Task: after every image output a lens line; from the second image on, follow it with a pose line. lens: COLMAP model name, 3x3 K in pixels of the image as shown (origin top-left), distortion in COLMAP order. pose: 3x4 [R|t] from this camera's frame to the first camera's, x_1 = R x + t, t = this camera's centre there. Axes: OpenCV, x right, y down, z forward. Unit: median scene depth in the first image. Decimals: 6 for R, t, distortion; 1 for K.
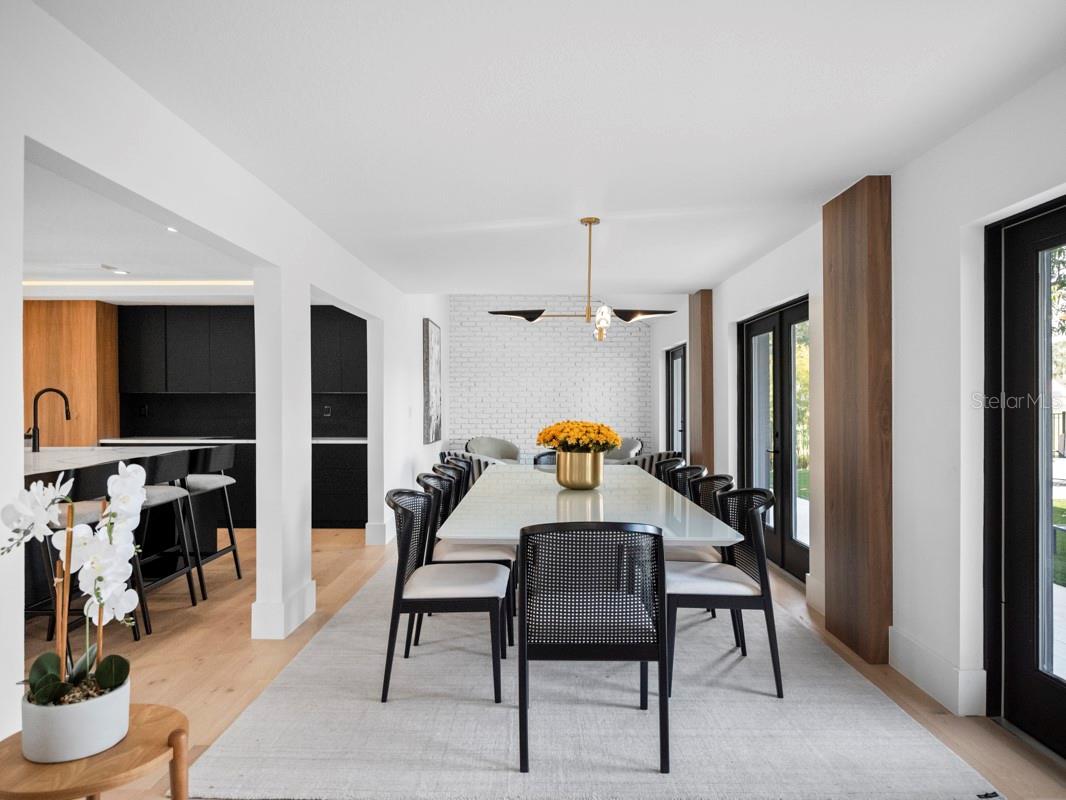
lens RADIAL K [[683.7, 0, 540.2], [0, 683.7, 396.1], [0, 0, 1]] dist [-0.001914, -0.002112]
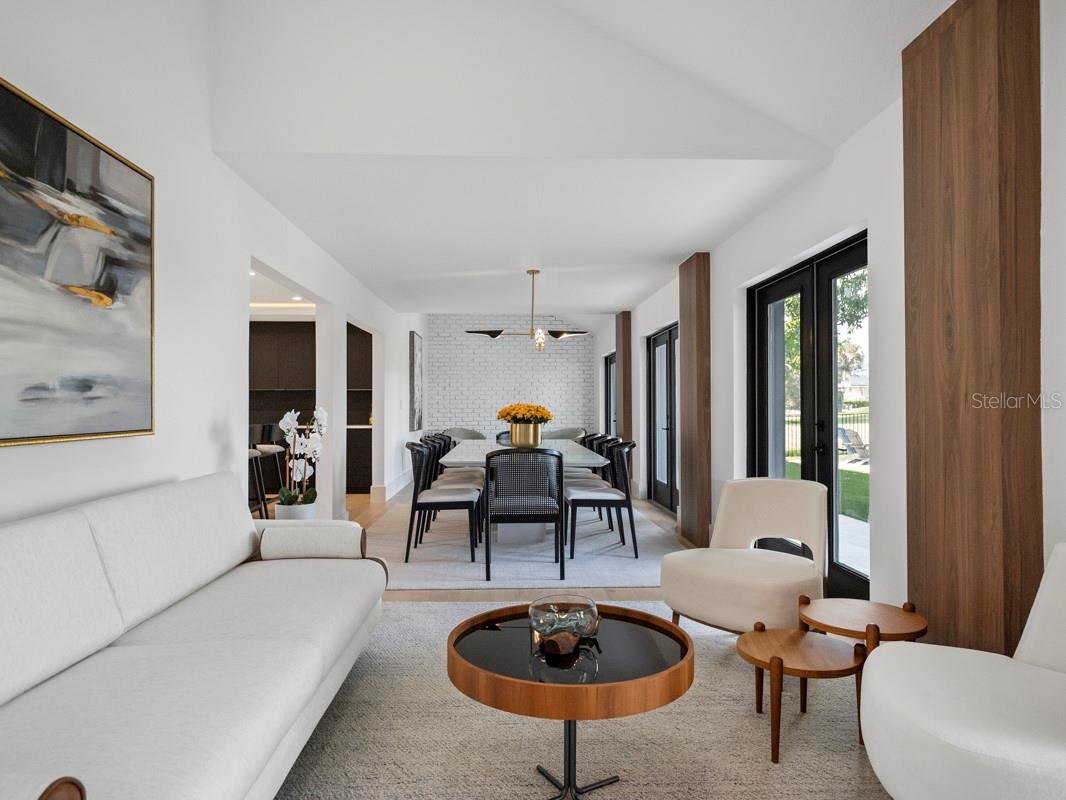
lens RADIAL K [[683.7, 0, 525.7], [0, 683.7, 399.4], [0, 0, 1]] dist [-0.001914, -0.002112]
pose [[0.999630, 0.000160, 0.027216, 0.016608], [-0.000077, 0.999995, -0.003069, 0.031088], [-0.027217, 0.003065, 0.999625, -0.516934]]
